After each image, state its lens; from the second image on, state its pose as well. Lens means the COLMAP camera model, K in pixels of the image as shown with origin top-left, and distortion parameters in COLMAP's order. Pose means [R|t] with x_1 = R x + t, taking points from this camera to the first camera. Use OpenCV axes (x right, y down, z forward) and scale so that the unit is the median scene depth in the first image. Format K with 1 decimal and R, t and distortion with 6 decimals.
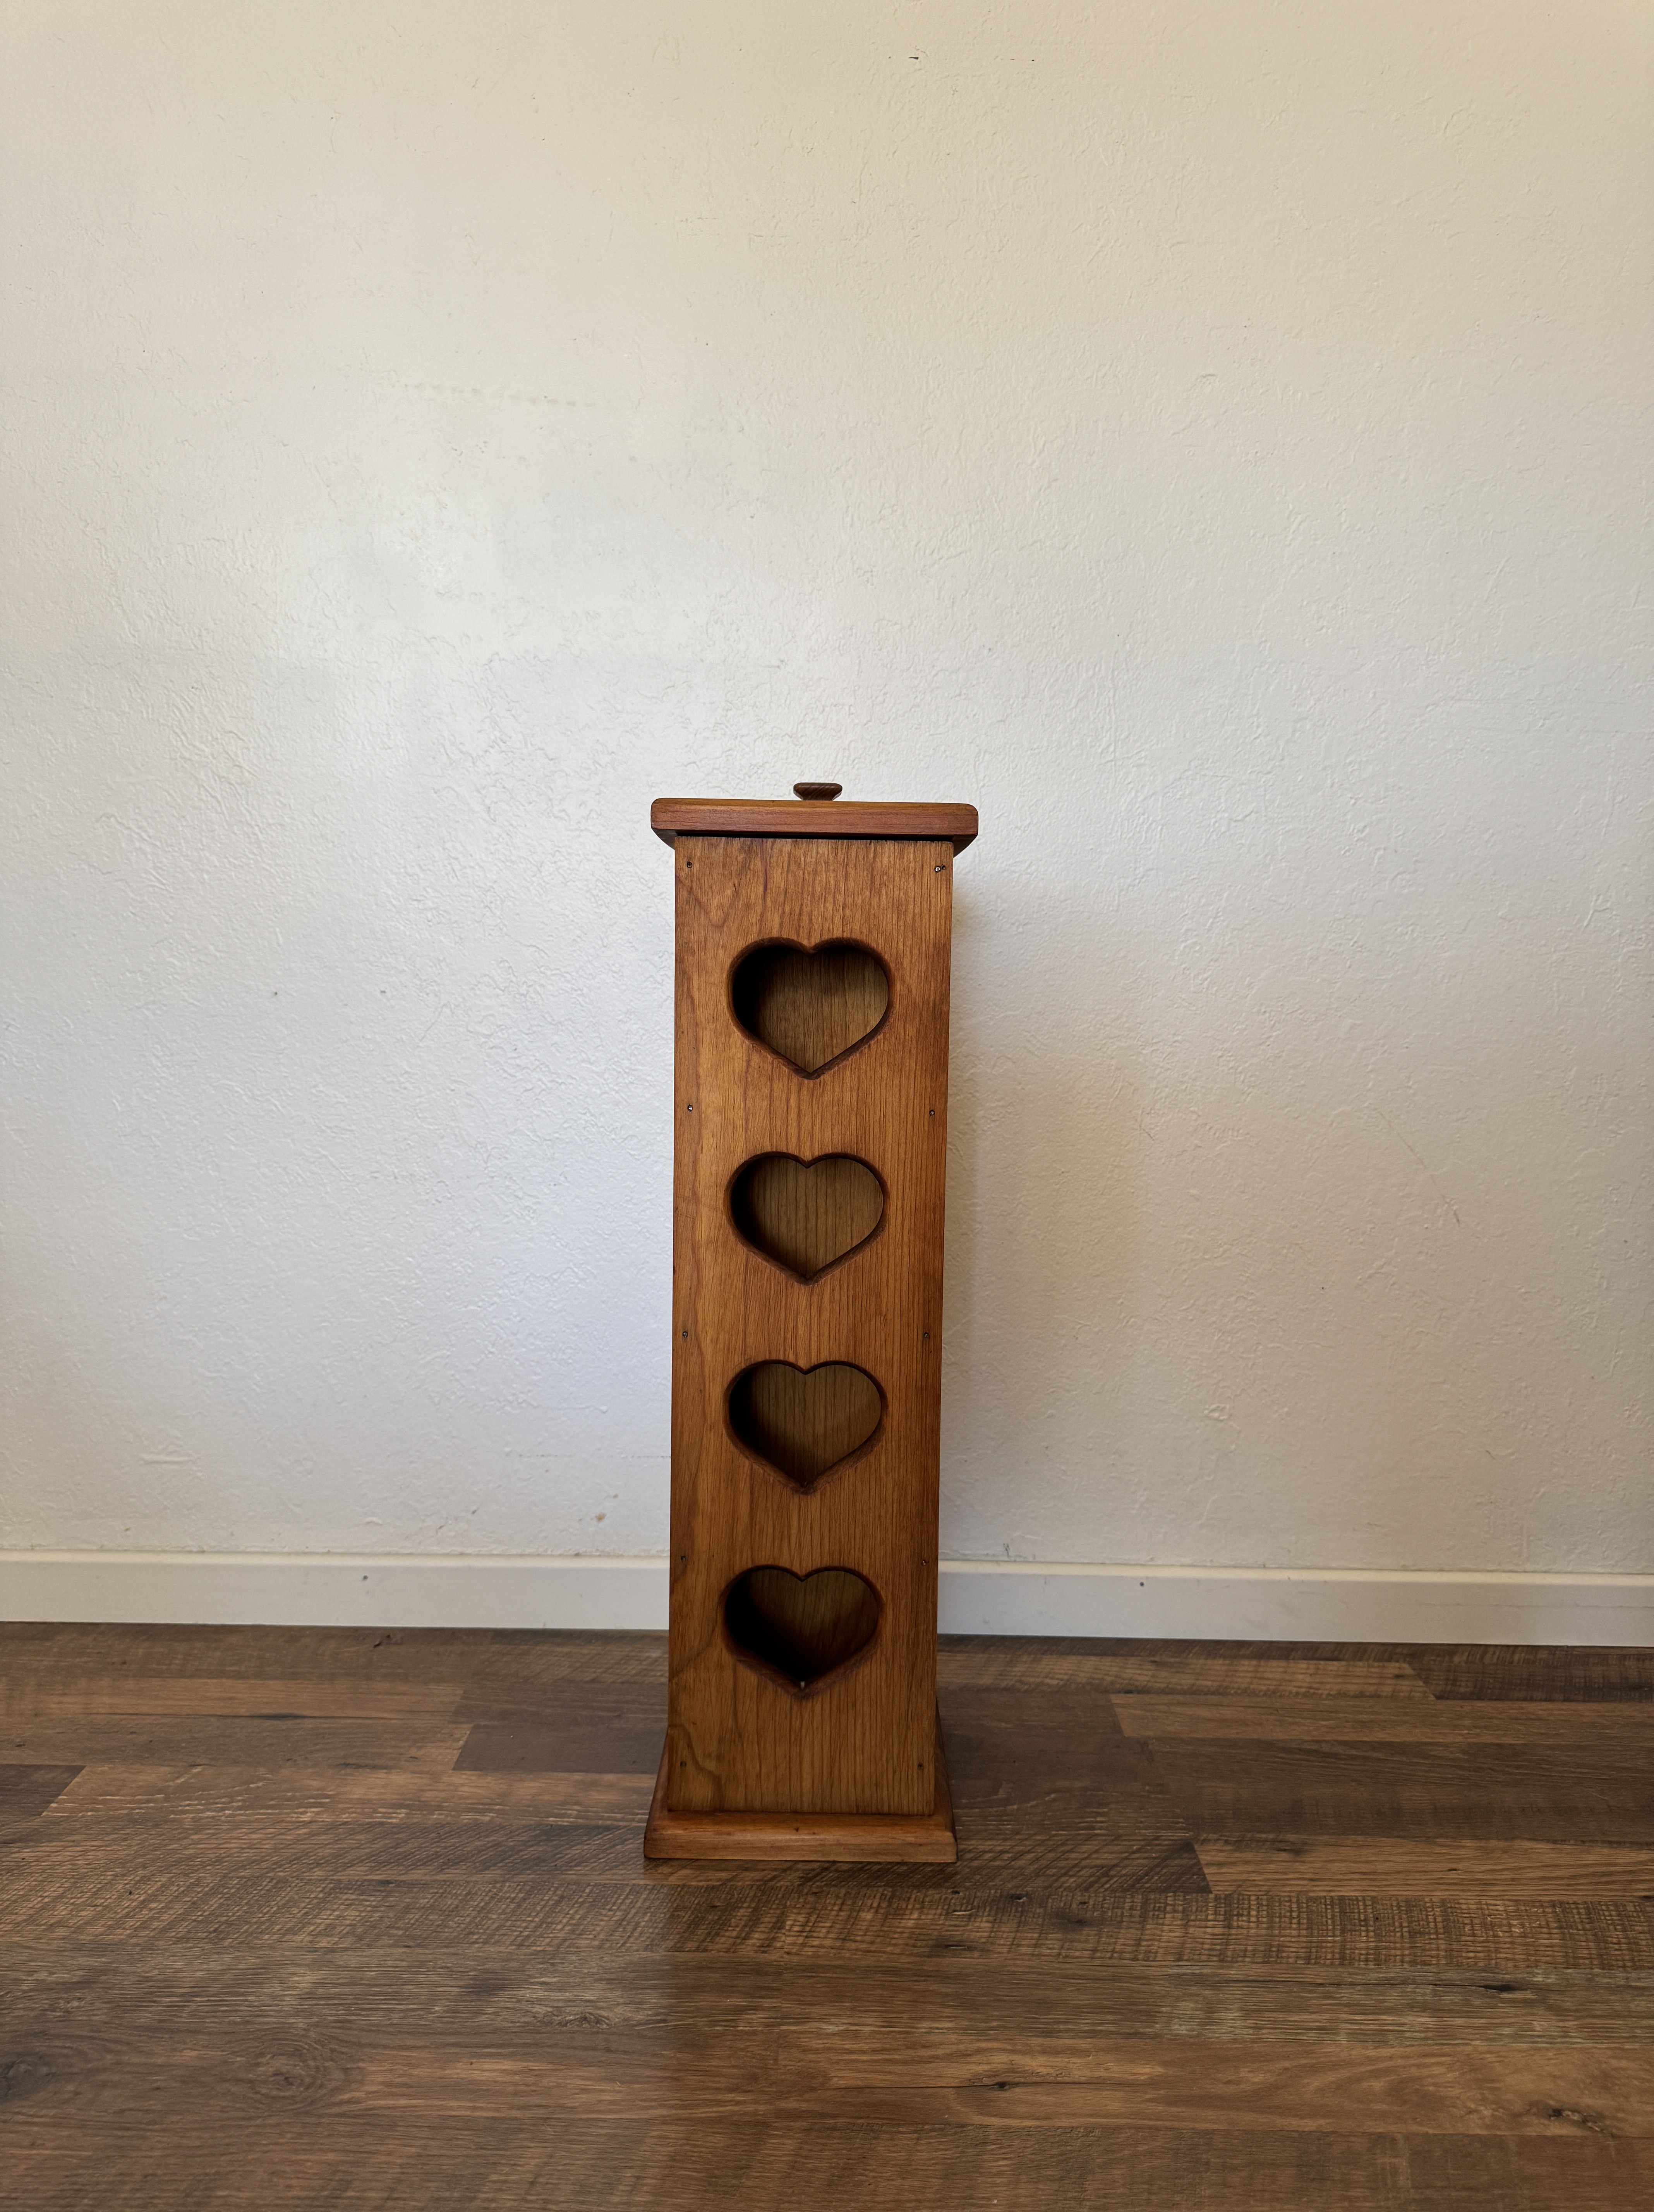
lens RADIAL K [[1590.6, 0, 838.8], [0, 1590.6, 1088.3], [0, 0, 1]] dist [0.006315, -0.012505]
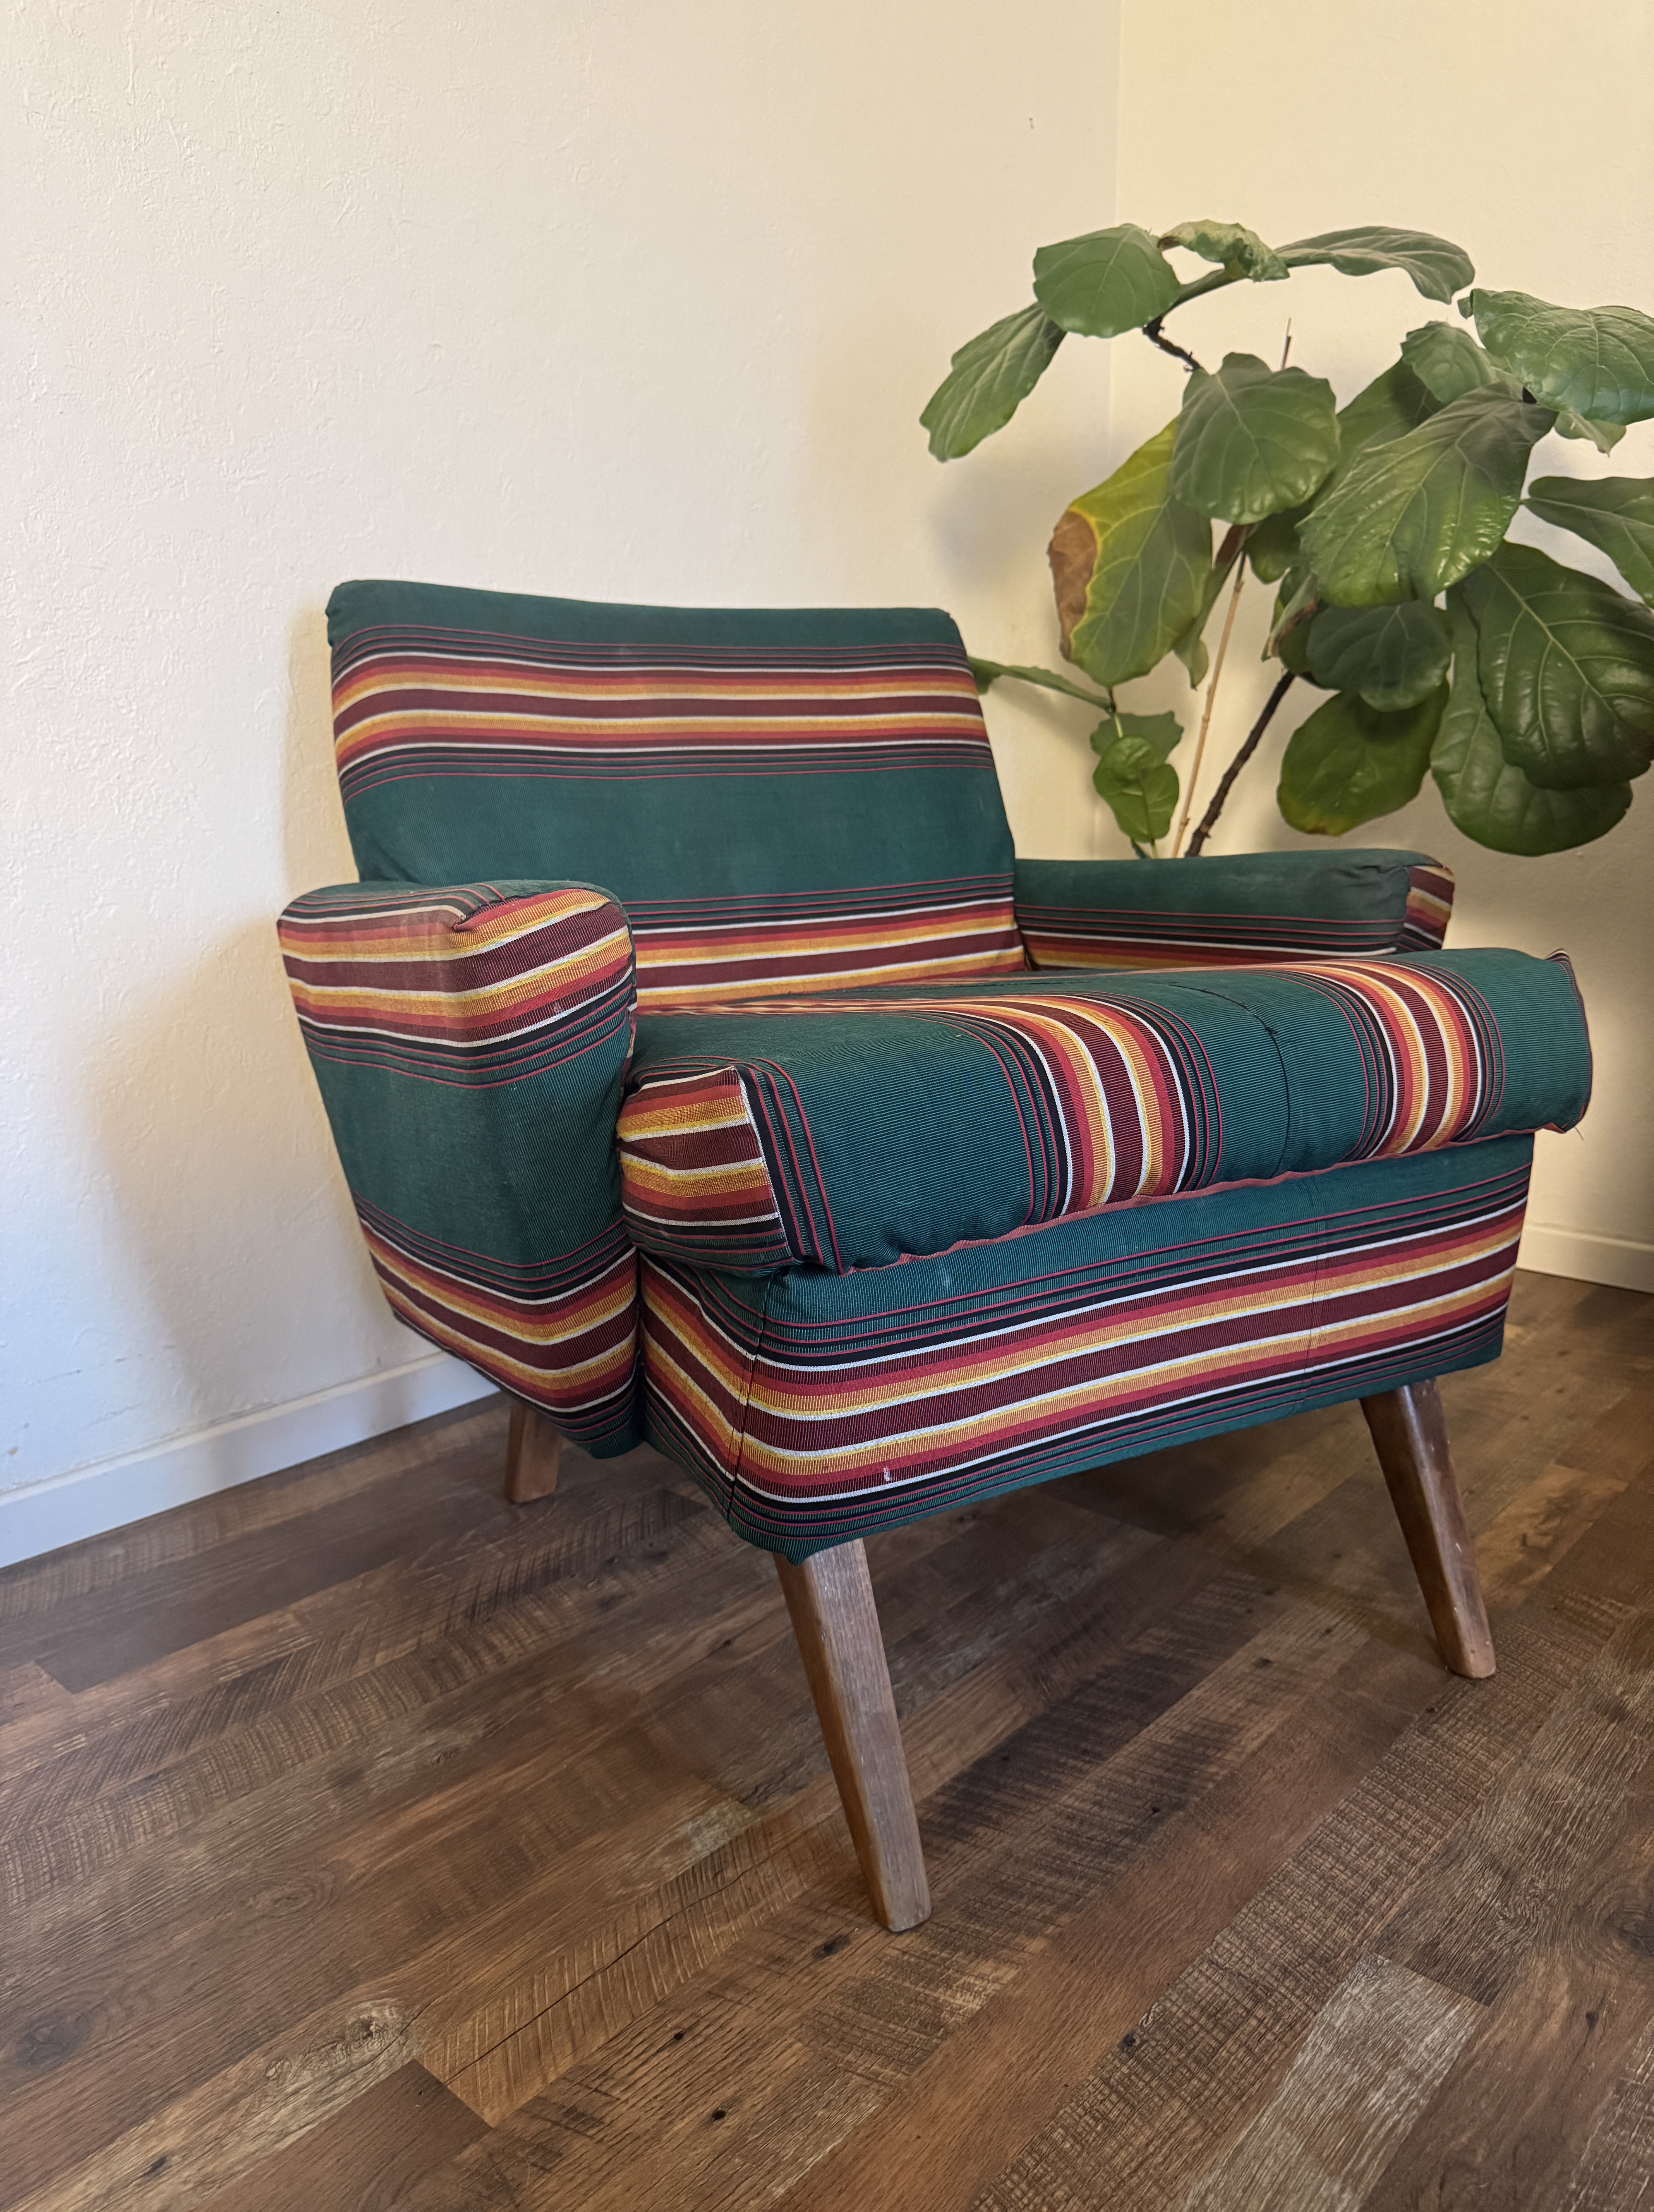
lens RADIAL K [[1590.6, 0, 810.2], [0, 1590.6, 1099.1], [0, 0, 1]] dist [0.006315, -0.012505]
pose [[0.664393, -0.169450, 0.727921, -0.727686], [0.080229, 0.984501, 0.155952, -0.083804], [-0.743065, -0.045213, 0.667690, -0.020702]]
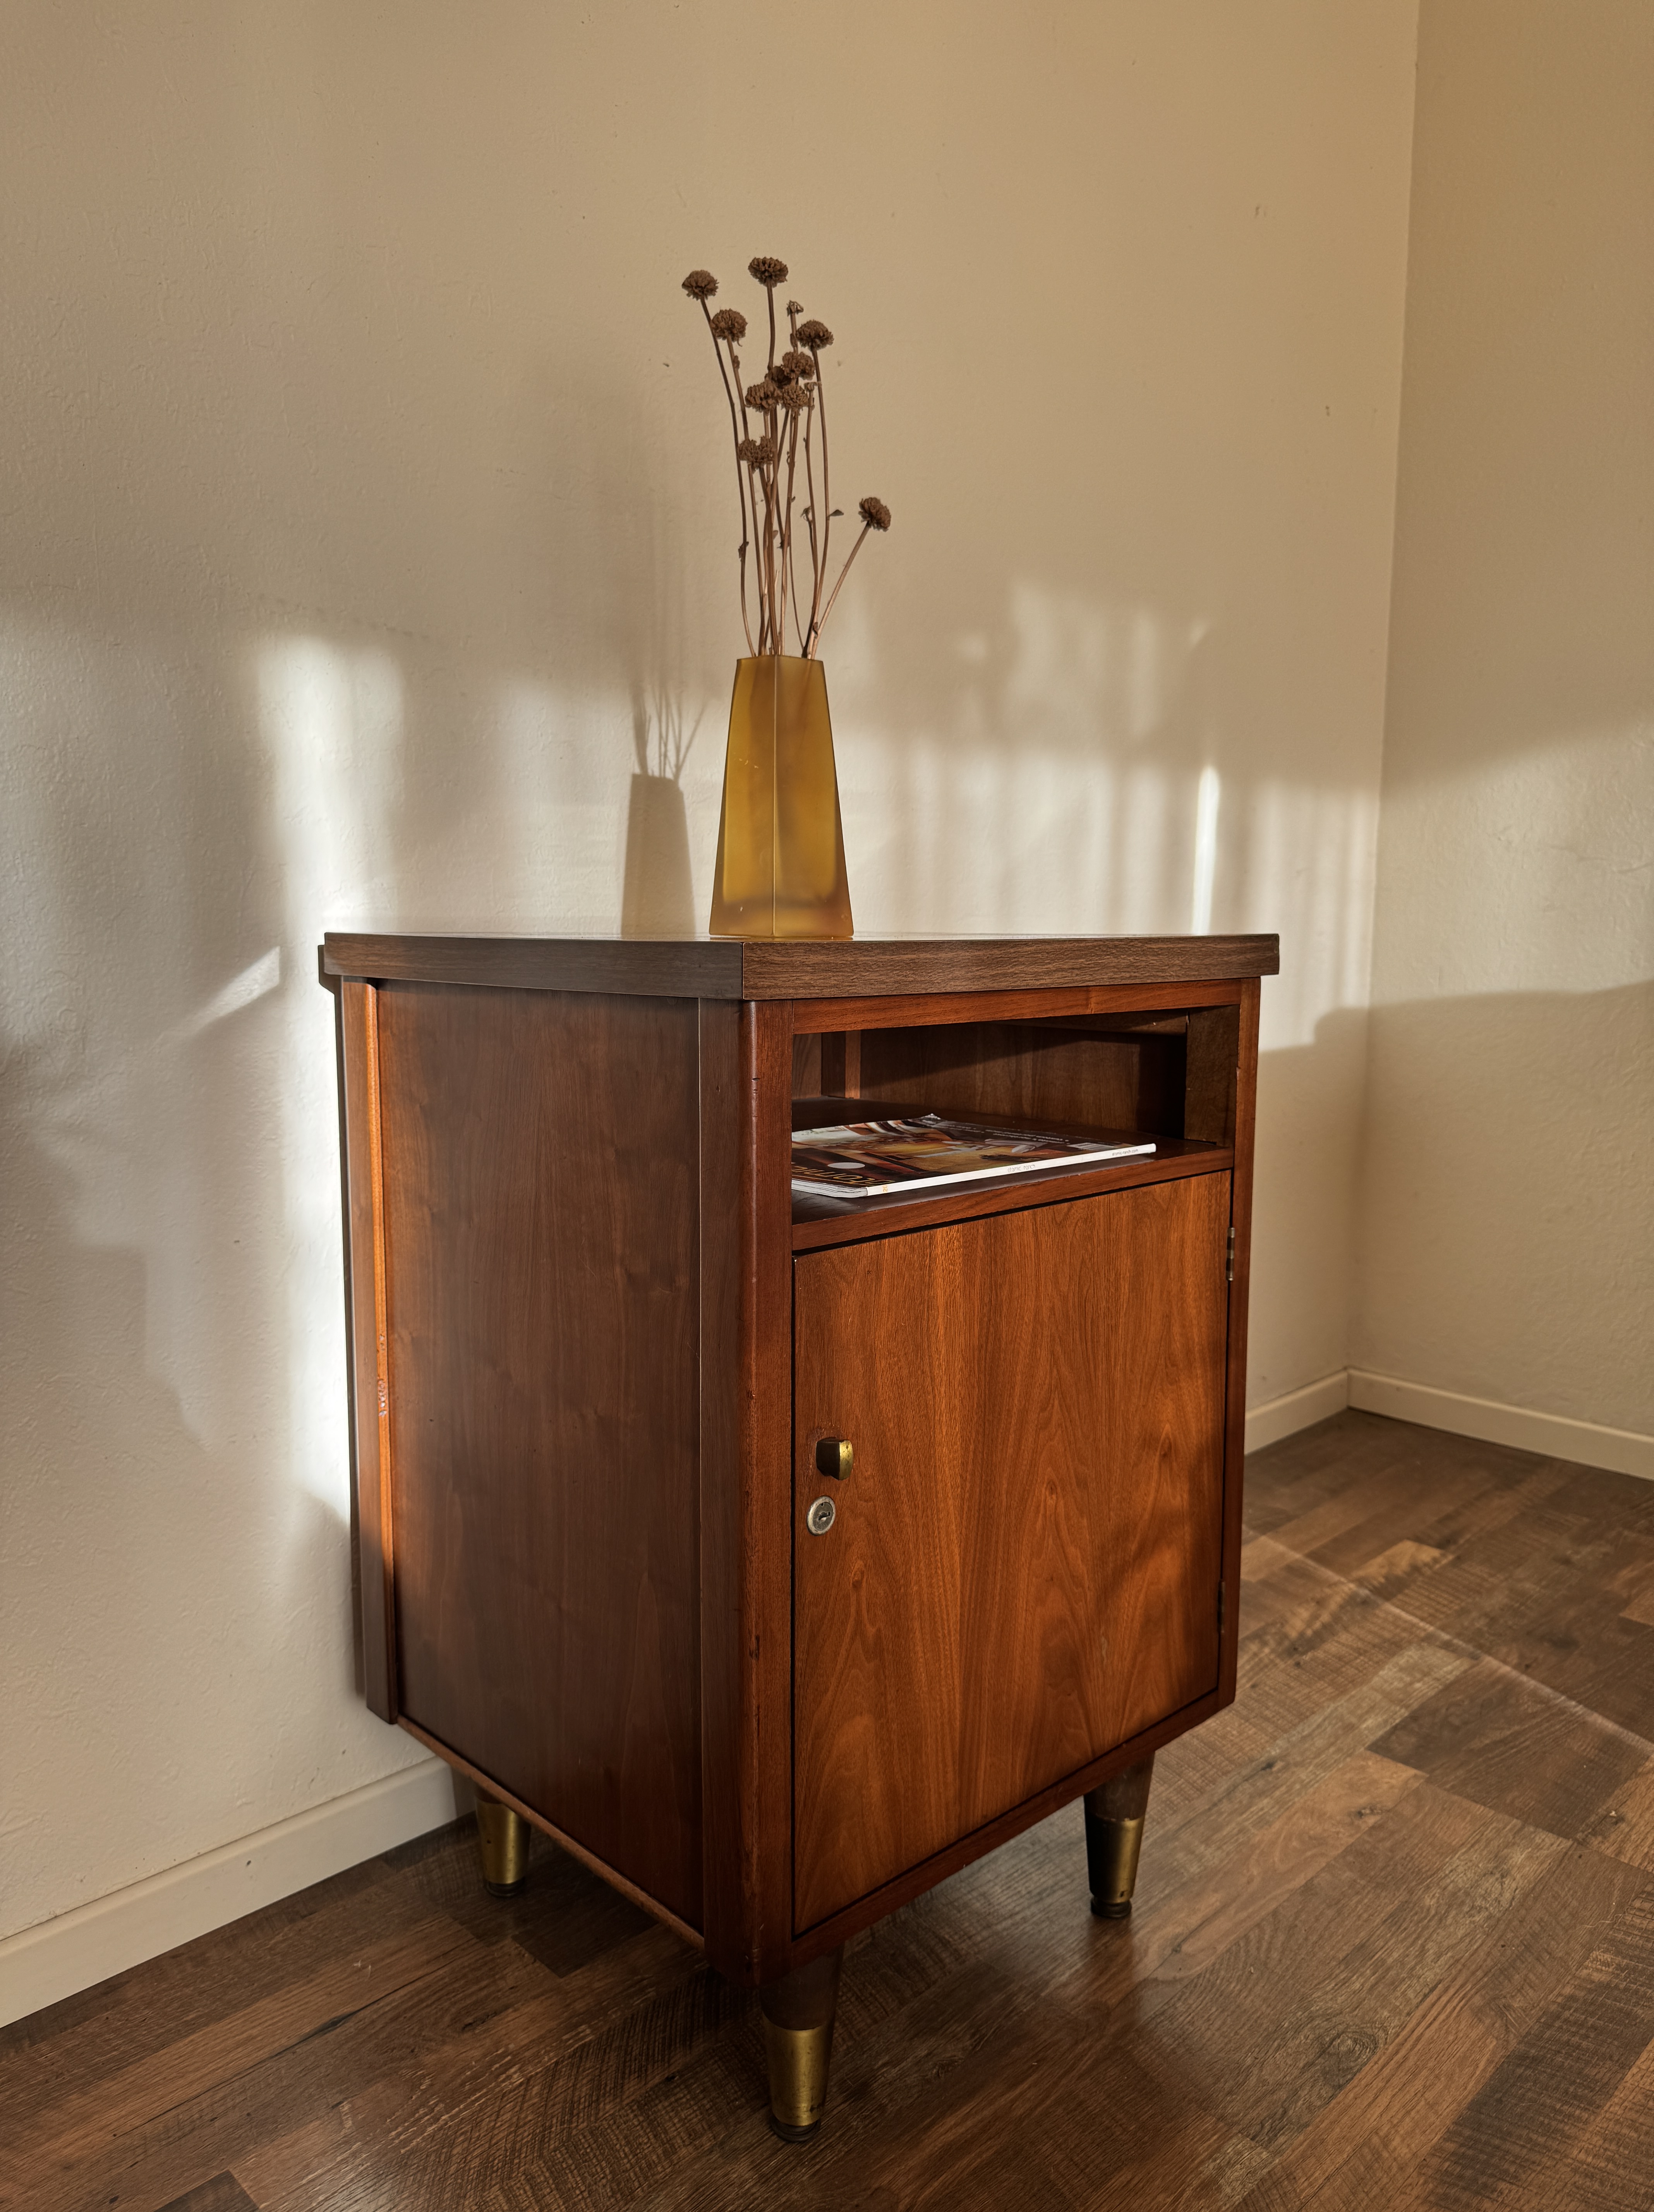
lens RADIAL K [[1590.6, 0, 807.1], [0, 1590.6, 1094.4], [0, 0, 1]] dist [0.006315, -0.012505]
pose [[0.706779, -0.099800, 0.700360, -0.975910], [0.065345, 0.994977, 0.075838, -0.278043], [-0.704410, -0.007835, 0.709750, 0.155170]]
